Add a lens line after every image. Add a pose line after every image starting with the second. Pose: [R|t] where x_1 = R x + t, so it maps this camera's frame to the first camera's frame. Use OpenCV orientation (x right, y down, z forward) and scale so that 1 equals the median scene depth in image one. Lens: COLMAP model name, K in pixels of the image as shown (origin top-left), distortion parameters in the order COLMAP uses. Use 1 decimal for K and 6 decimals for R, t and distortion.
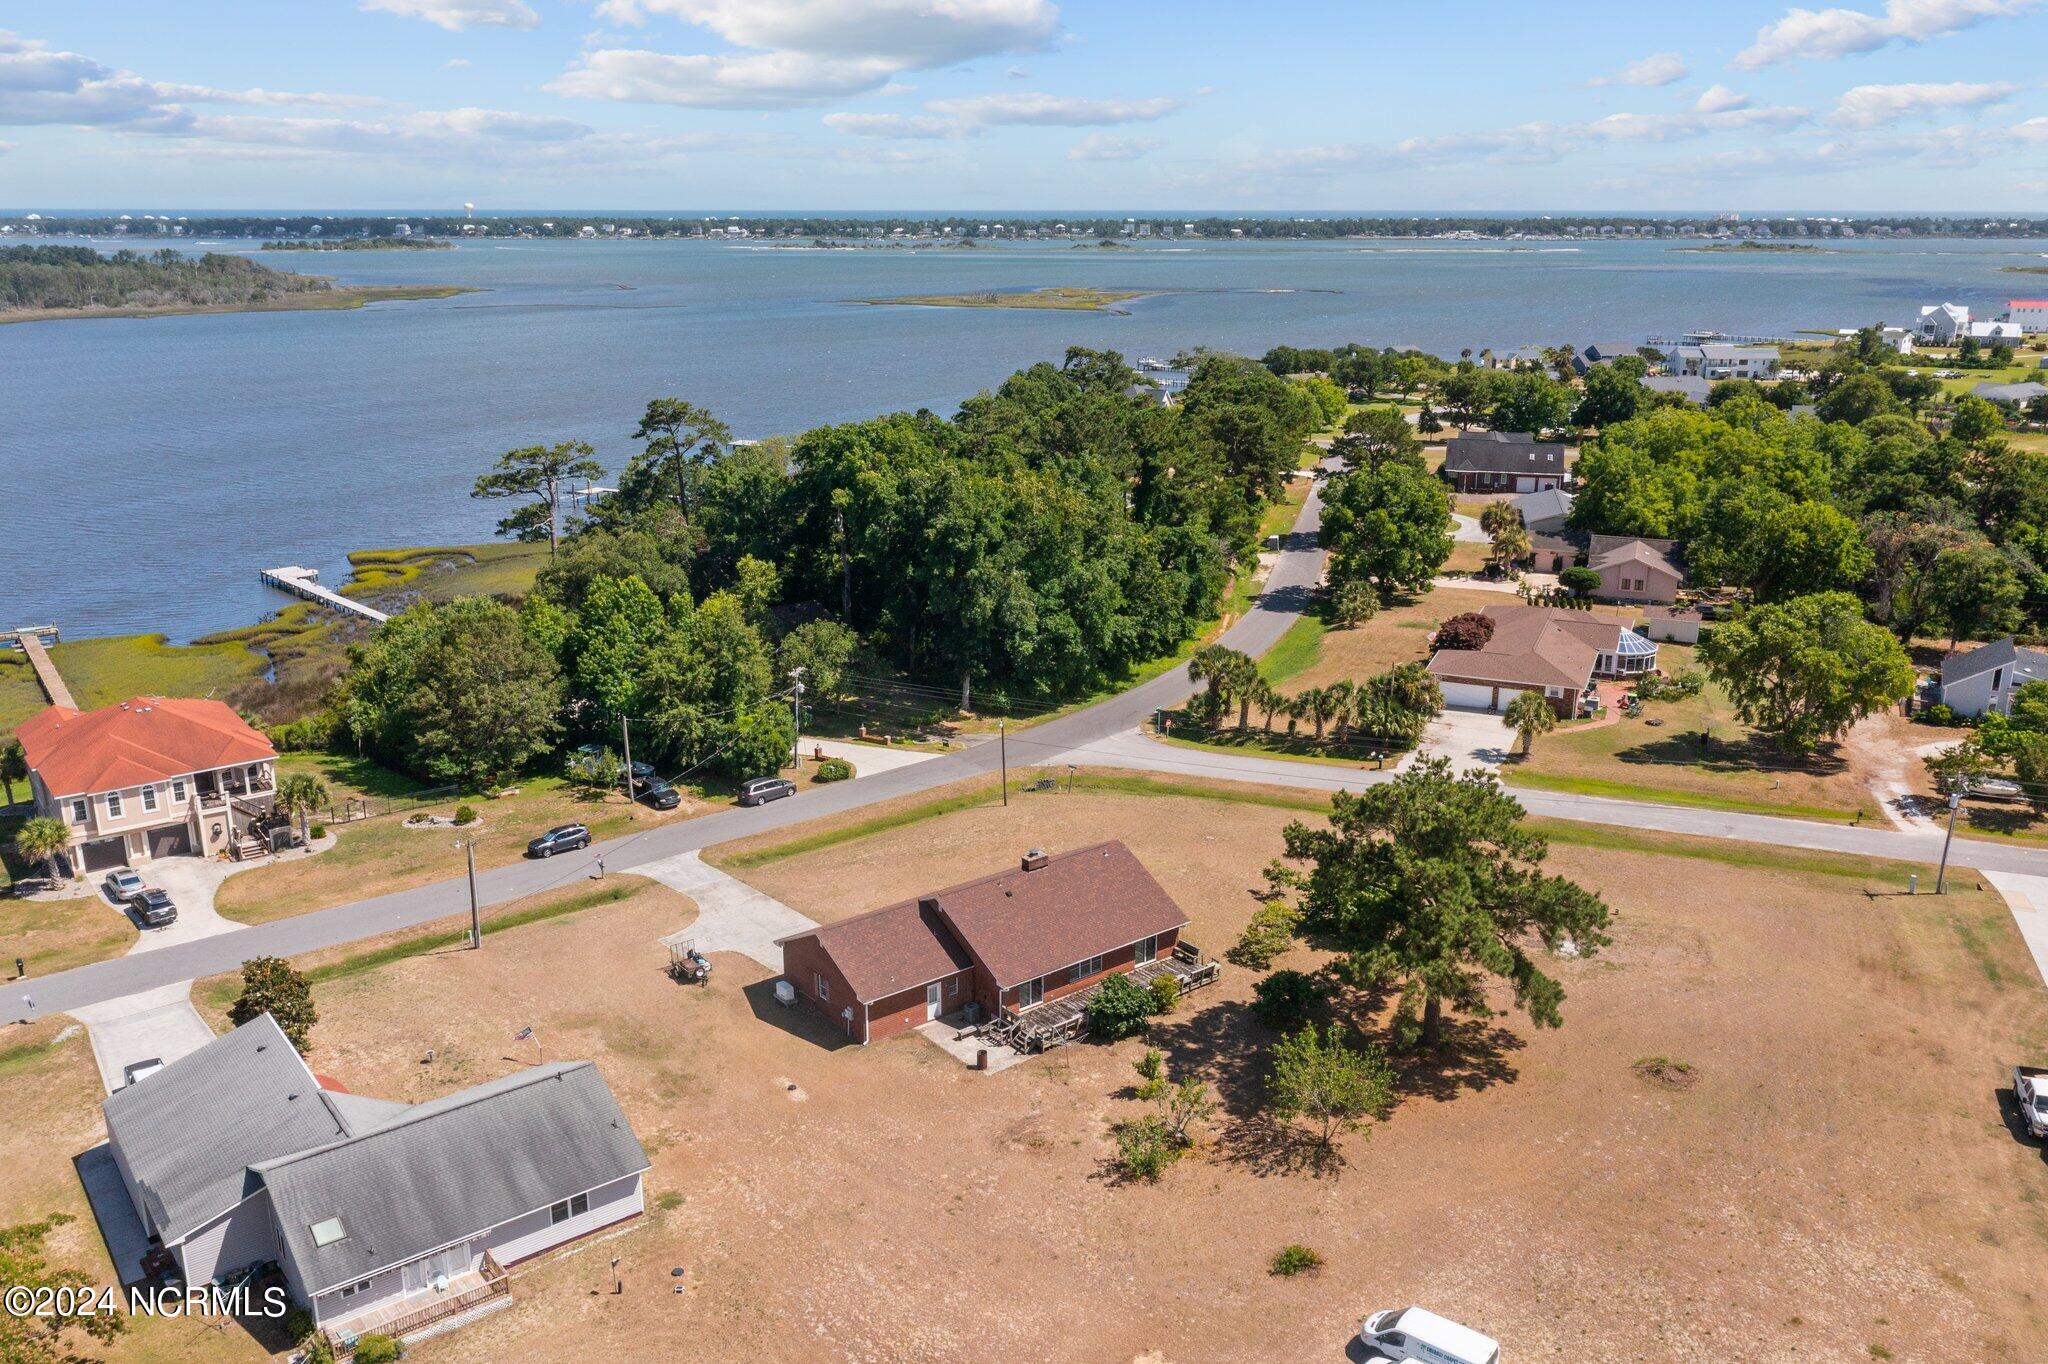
lens RADIAL K [[1631.5, 0, 1041.3], [0, 1631.5, 688.8], [0, 0, 1]] dist [-0.006636, 0.009882]
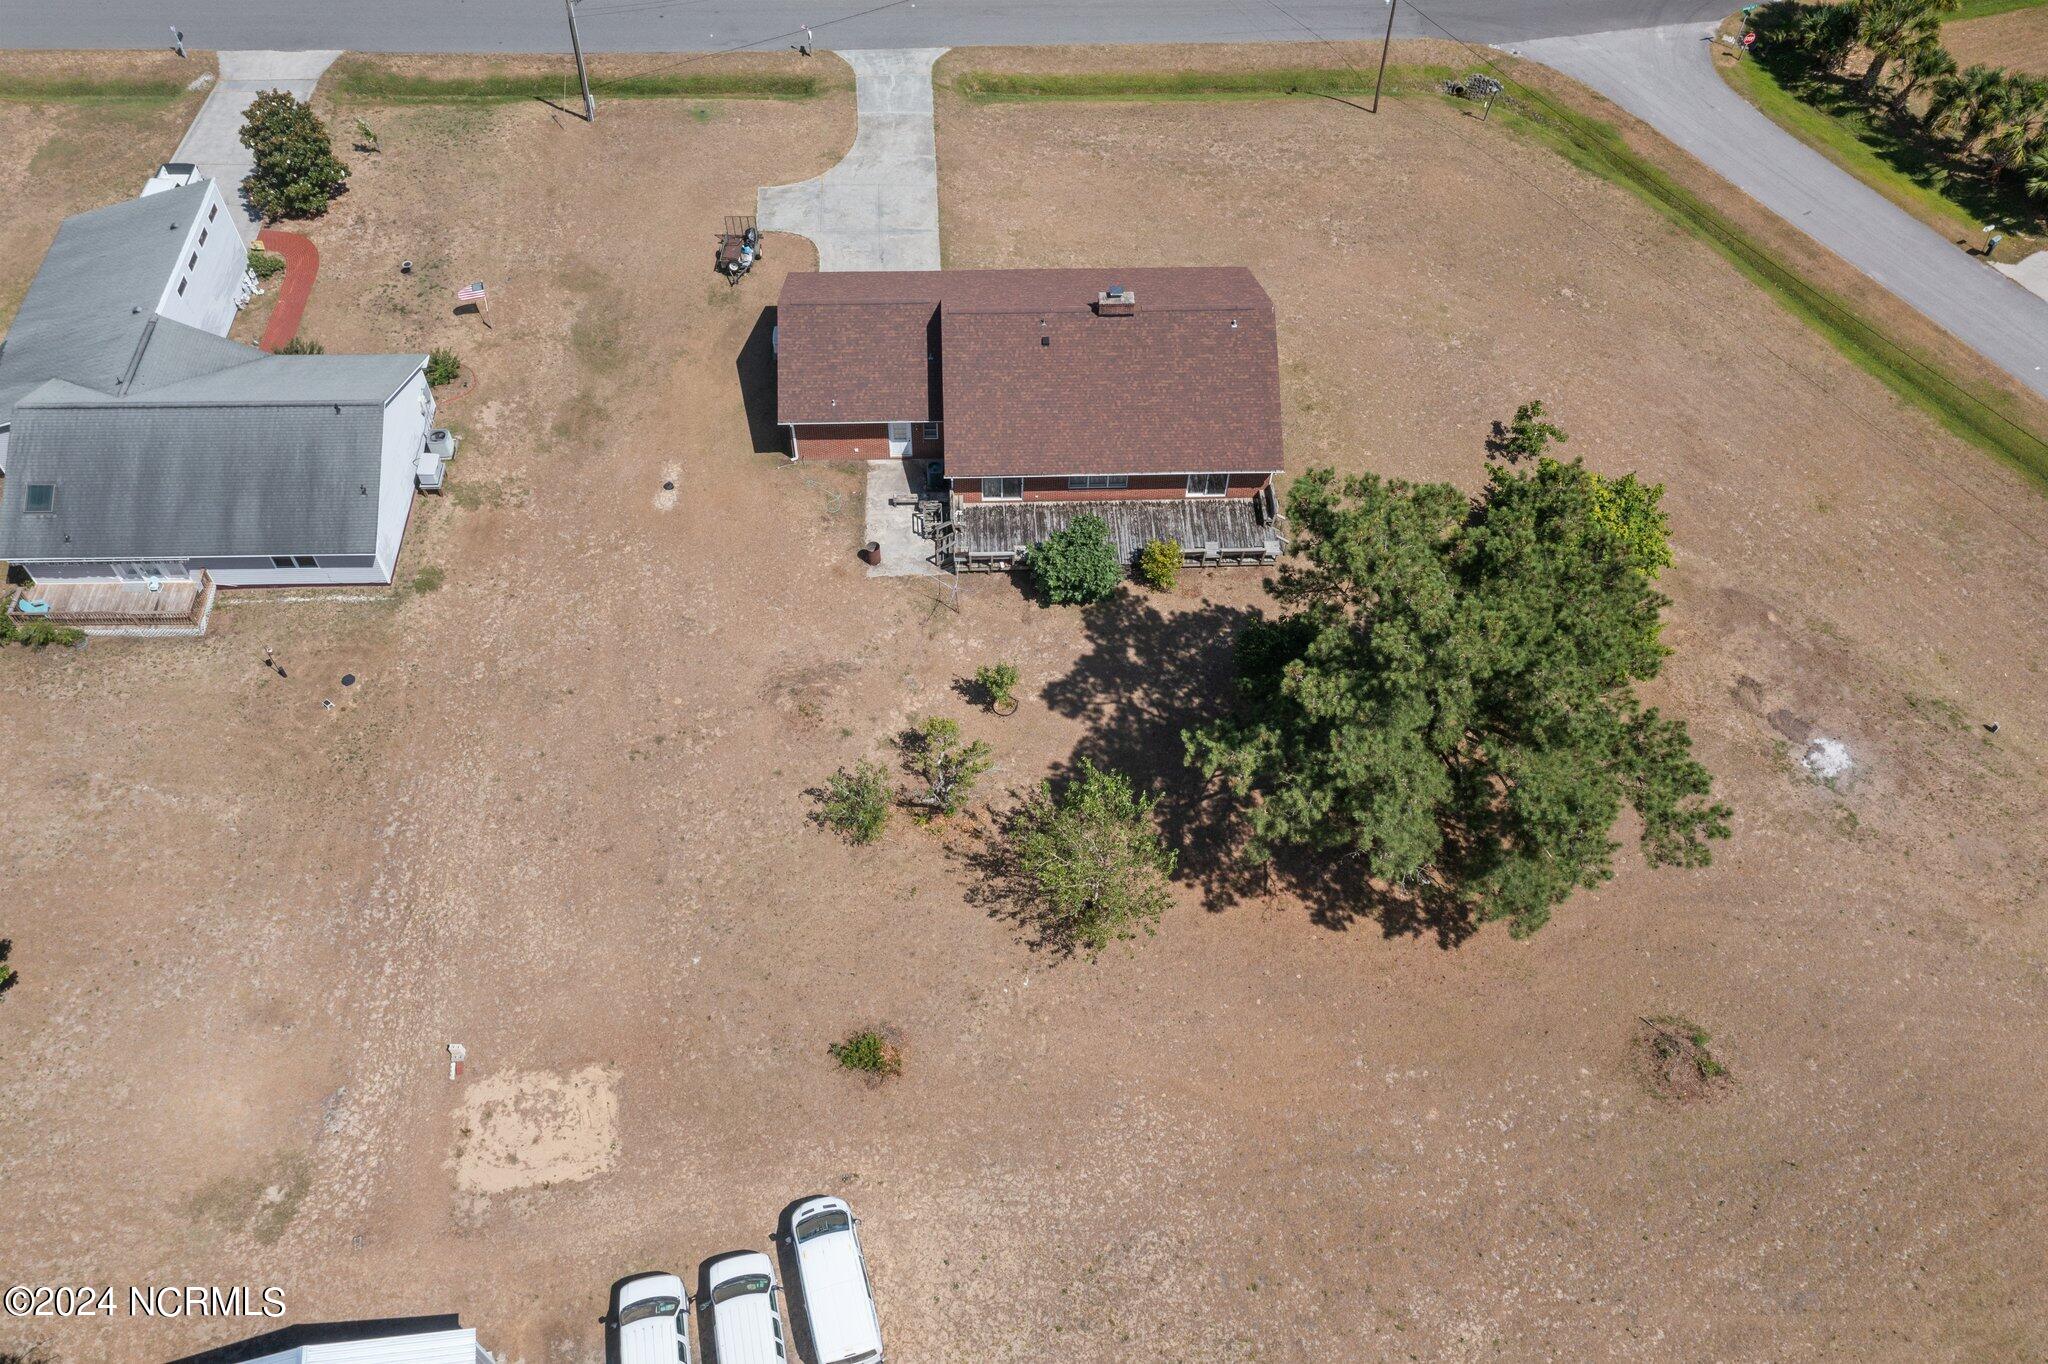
lens RADIAL K [[1610.0, 0, 1028.1], [0, 1610.0, 696.3], [0, 0, 1]] dist [-0.009918, 0.010894]
pose [[0.802921, 0.488031, -0.342262, 0.261968], [-0.182603, 0.747956, 0.638137, -0.186174], [0.567428, -0.449875, 0.689665, 0.388073]]
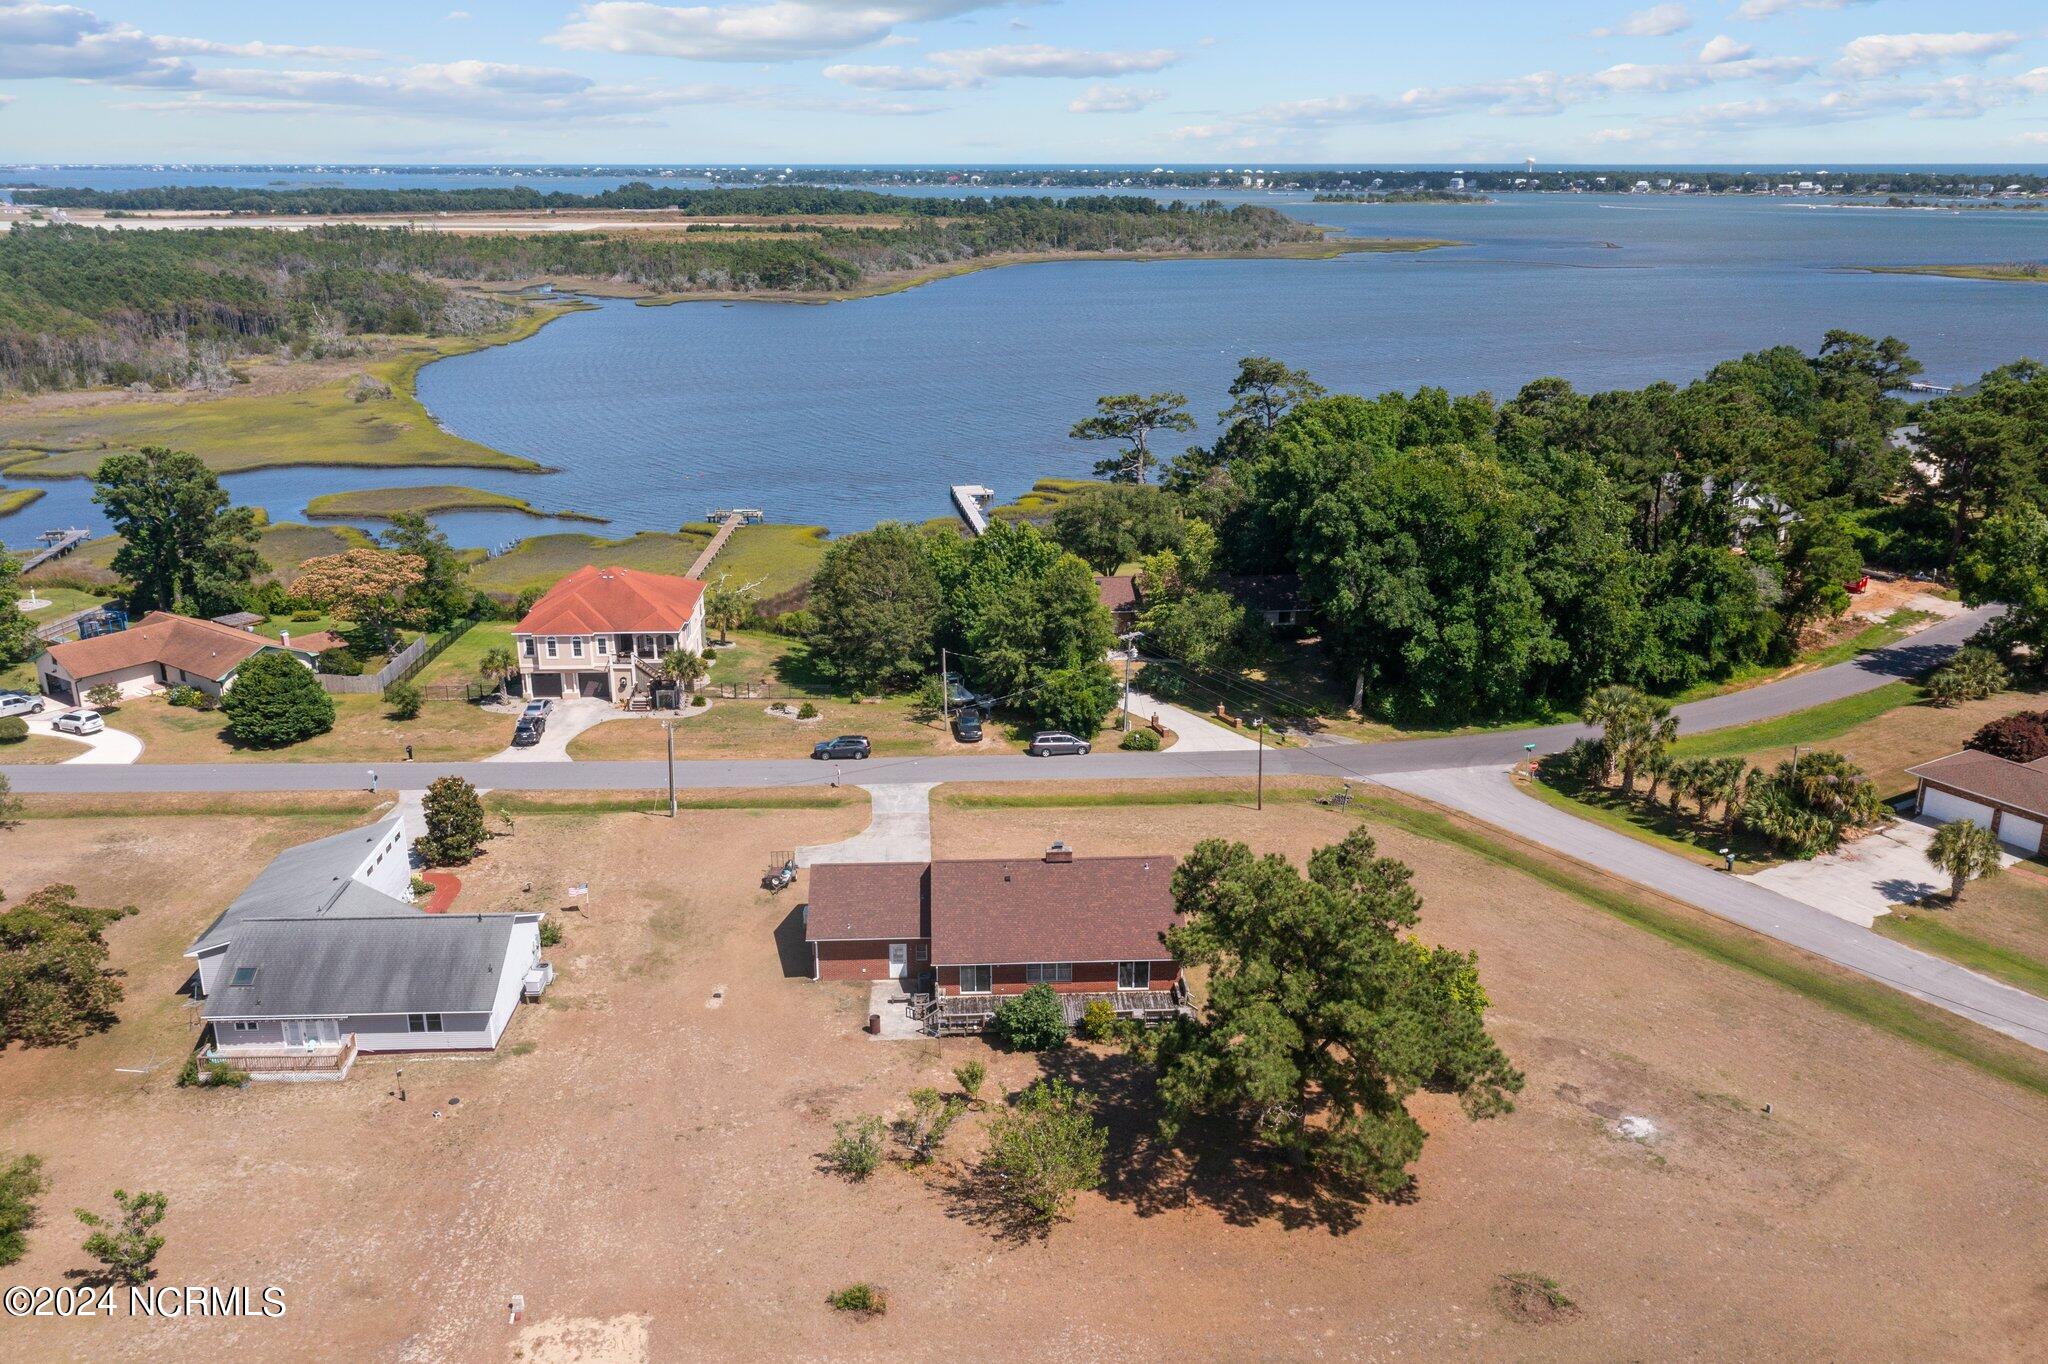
lens RADIAL K [[1631.5, 0, 1029.9], [0, 1631.5, 711.7], [0, 0, 1]] dist [-0.006636, 0.009882]
pose [[0.809807, 0.185677, -0.556540, 0.459618], [-0.164142, 0.982421, 0.088923, -0.054645], [0.563267, 0.019341, 0.826048, 0.178291]]
